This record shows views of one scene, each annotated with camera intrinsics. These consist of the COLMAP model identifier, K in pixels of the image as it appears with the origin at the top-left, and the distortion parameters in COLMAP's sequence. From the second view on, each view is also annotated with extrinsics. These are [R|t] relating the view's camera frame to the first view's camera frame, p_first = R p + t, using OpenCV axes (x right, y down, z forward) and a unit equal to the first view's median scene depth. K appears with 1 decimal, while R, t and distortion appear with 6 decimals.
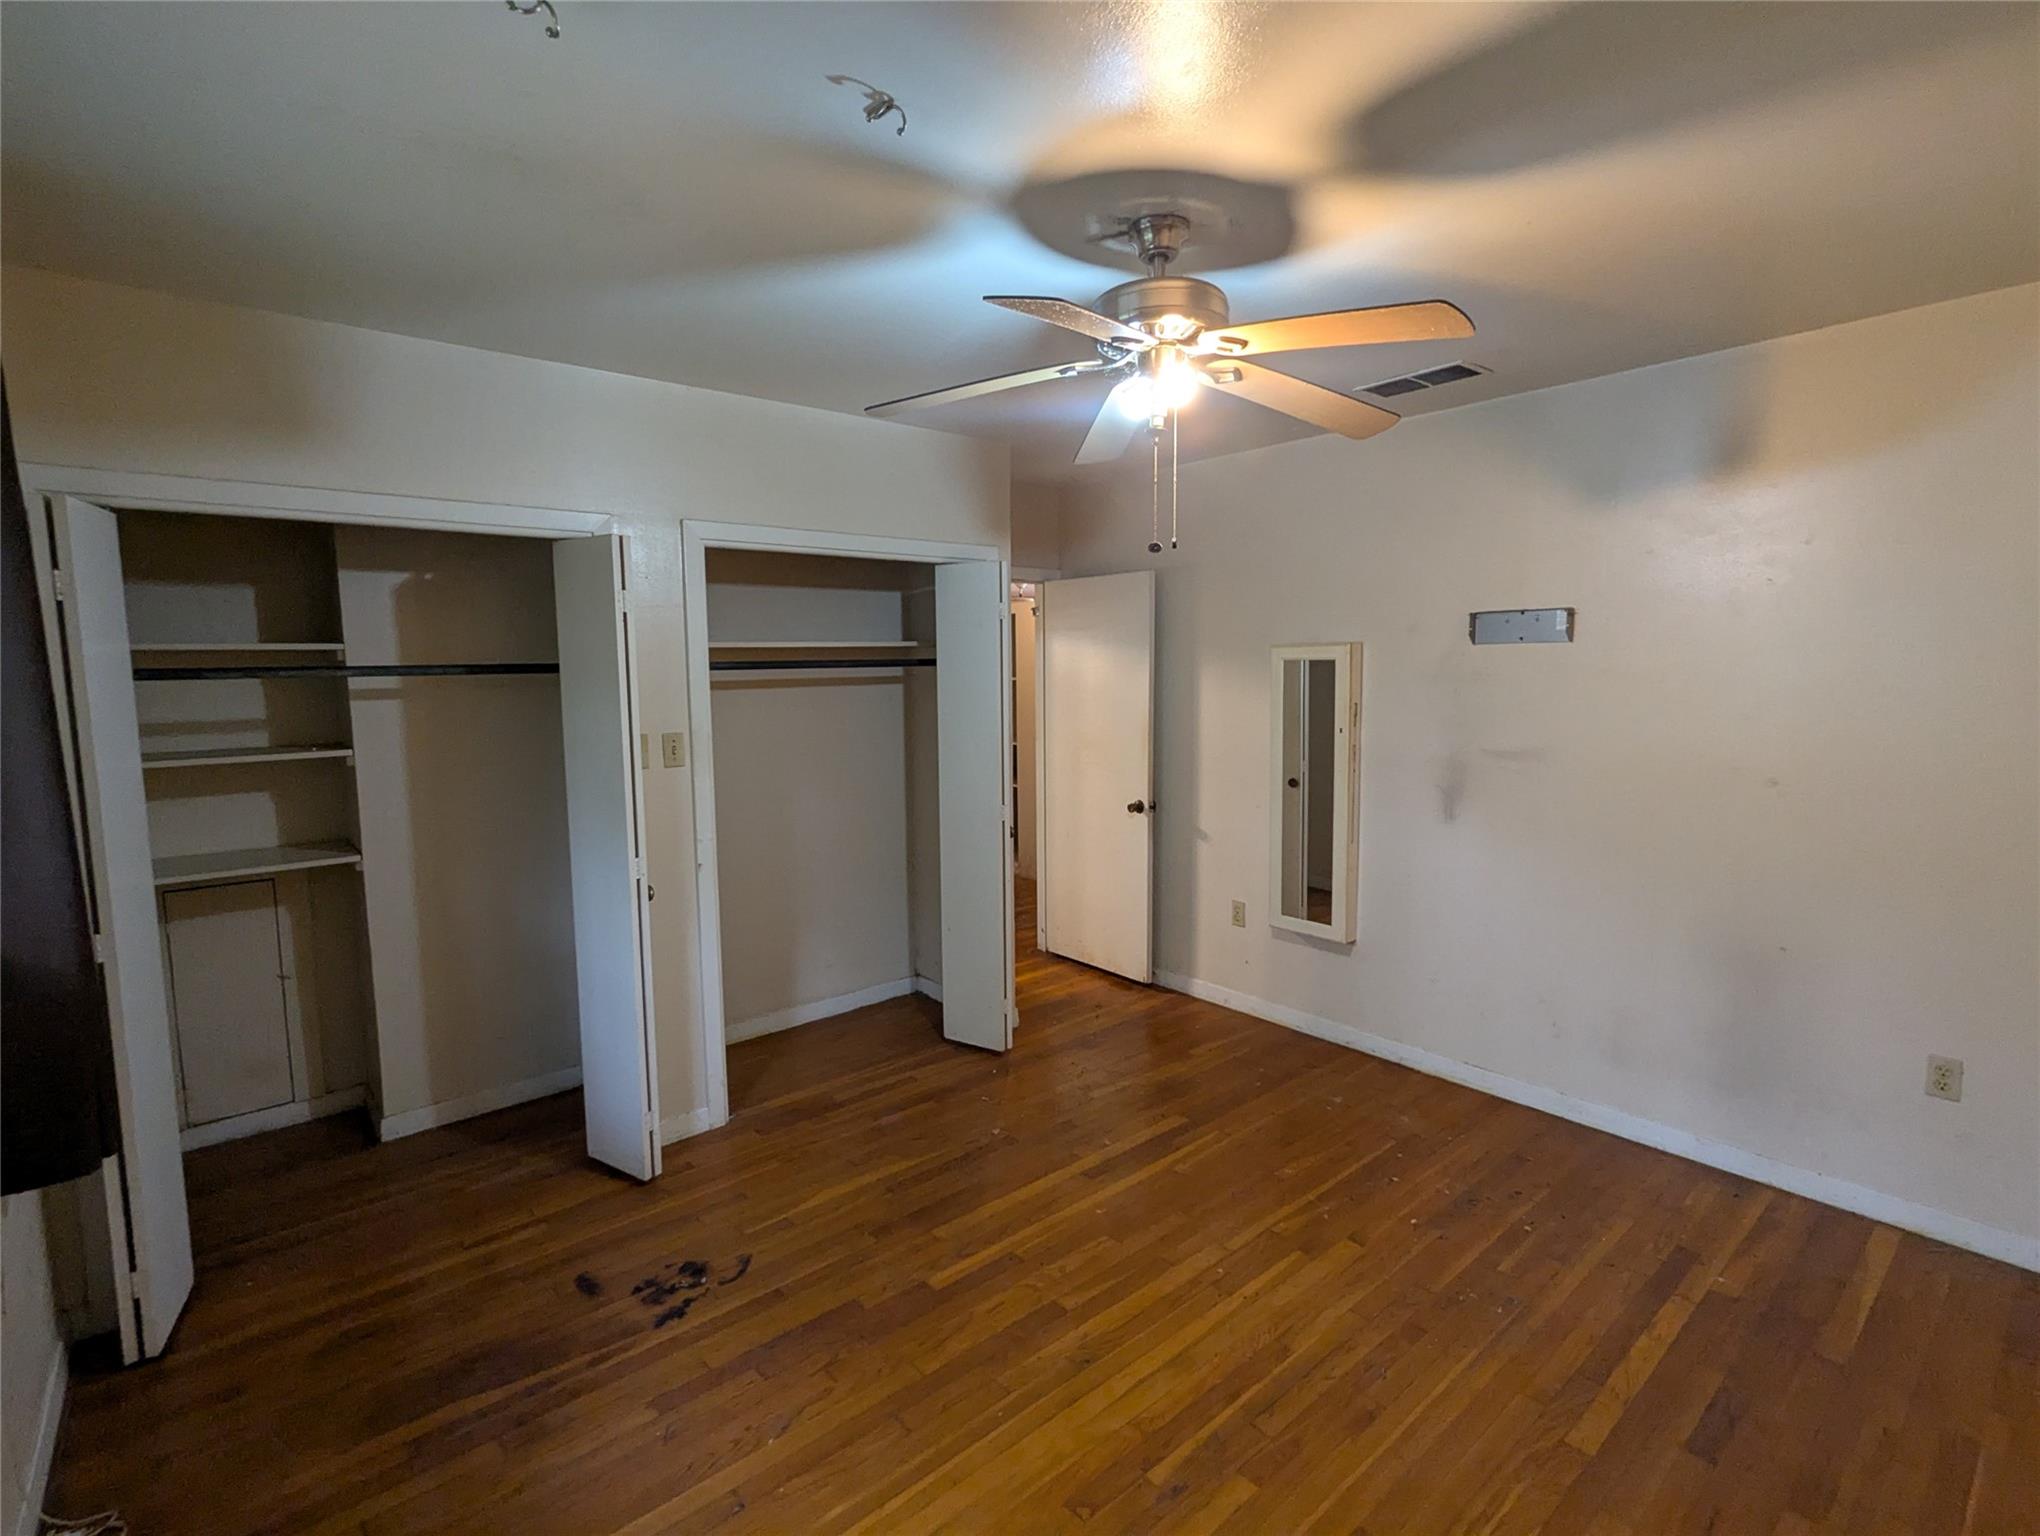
lens RADIAL K [[966.7, 0, 1014.0], [0, 966.7, 767.7], [0, 0, 1]] dist [0.001505, -0.000784]
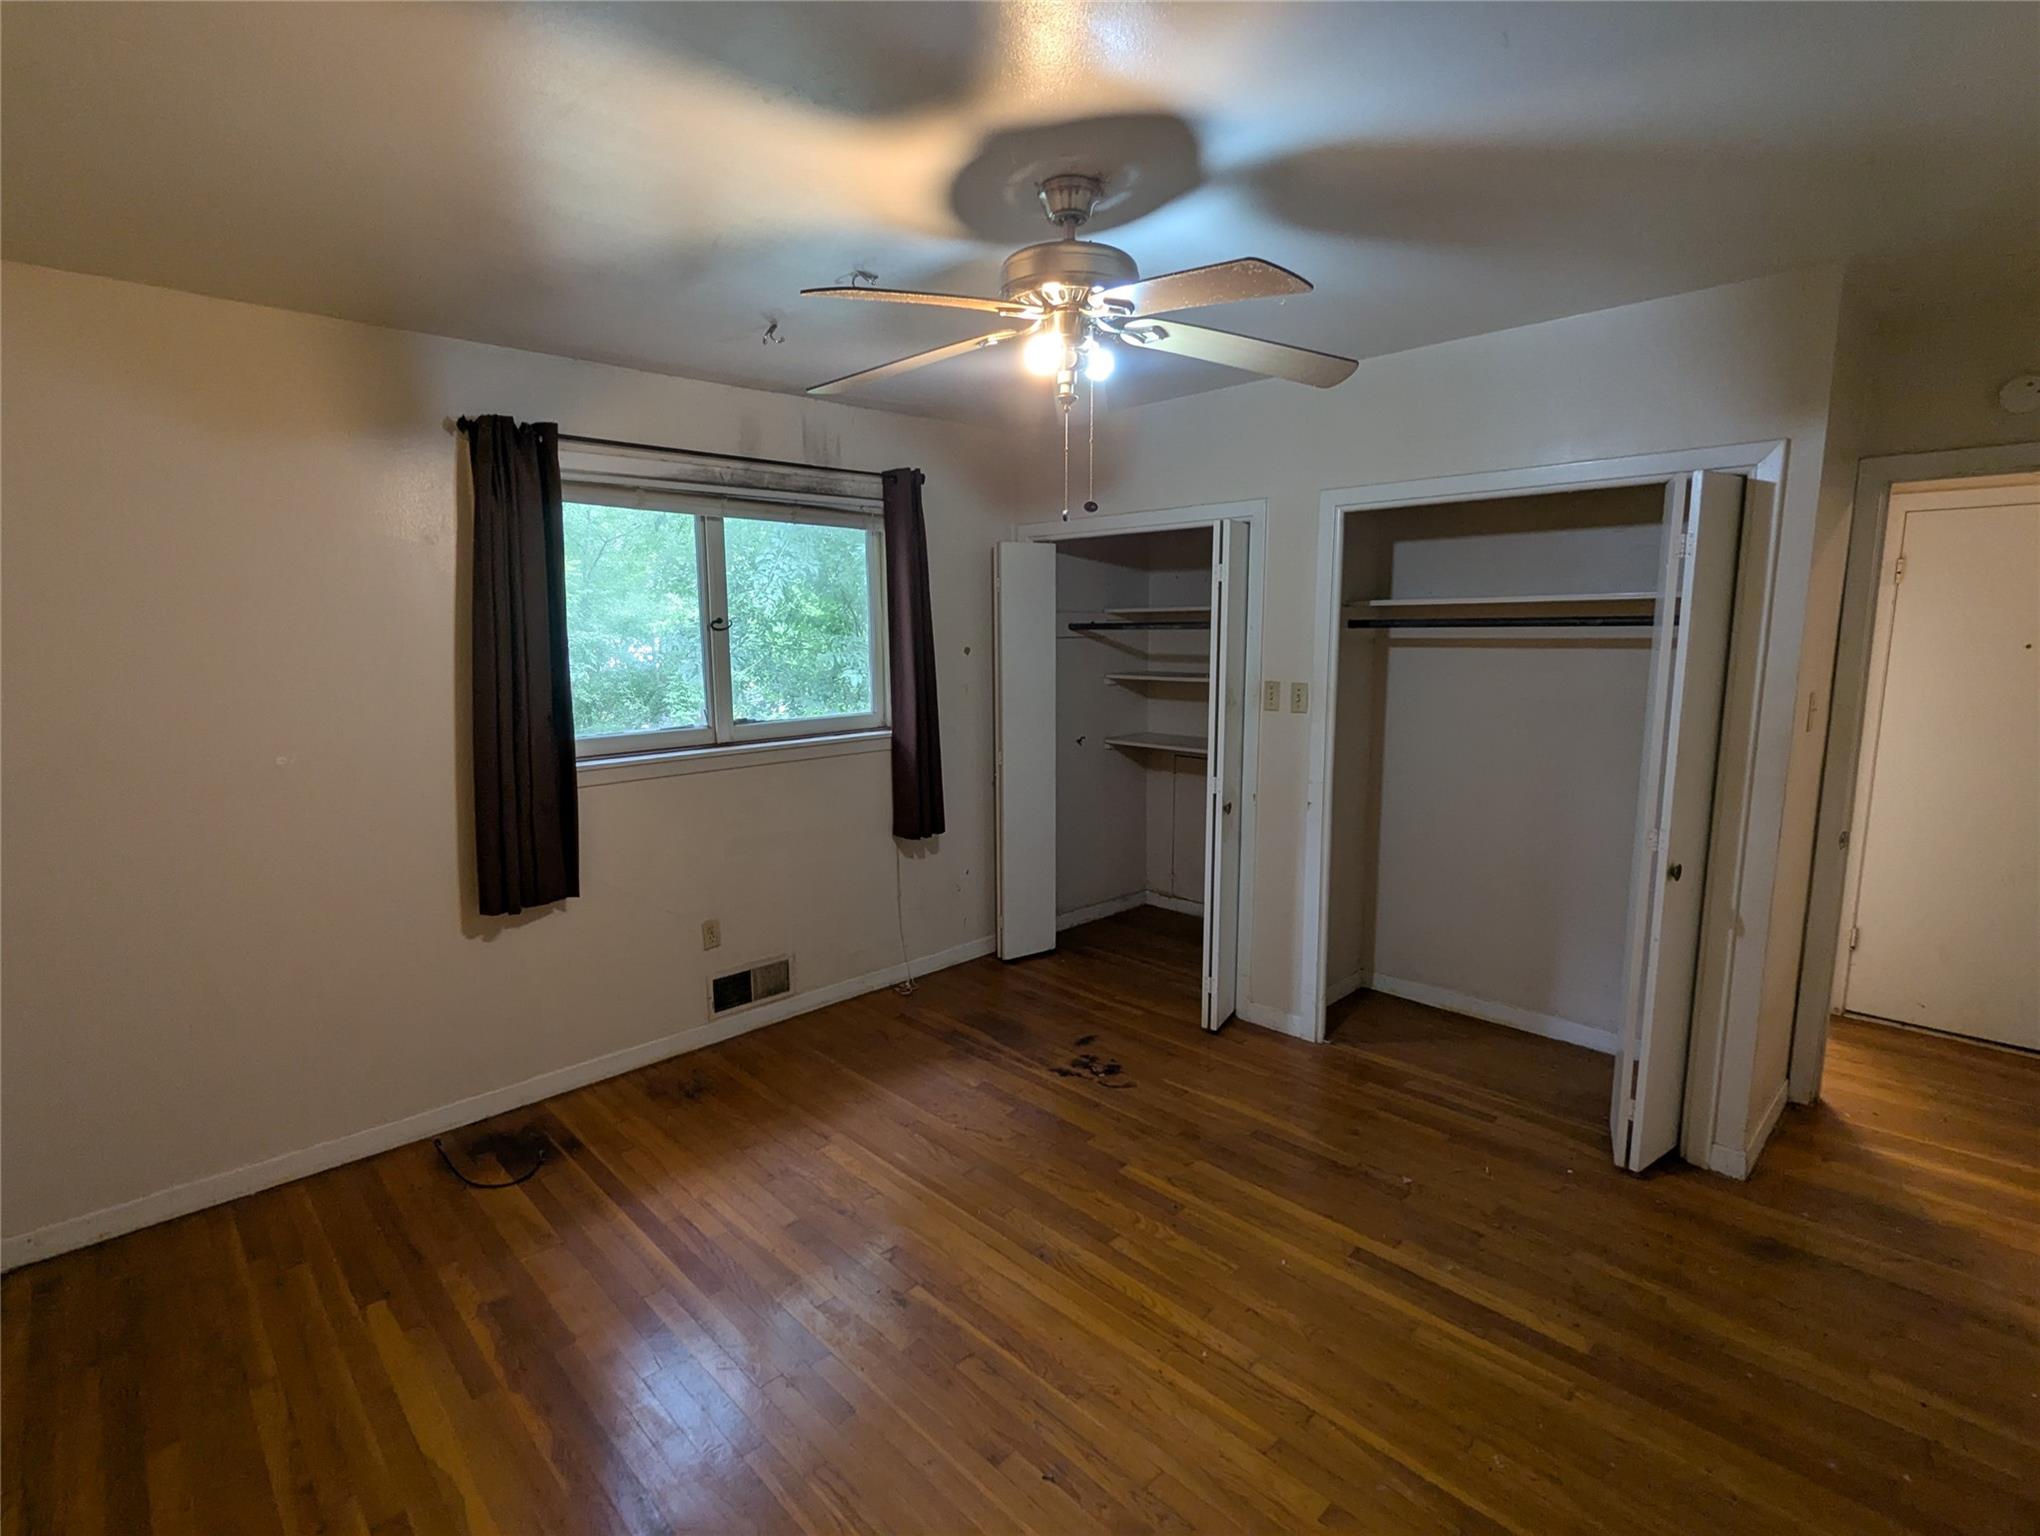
lens RADIAL K [[966.7, 0, 1015.9], [0, 966.7, 762.8], [0, 0, 1]] dist [0.001505, -0.000784]
pose [[0.074730, 0.153477, -0.985322, 0.942699], [-0.102512, 0.984033, 0.145501, -0.092309], [0.991921, 0.090134, 0.089270, 0.708231]]
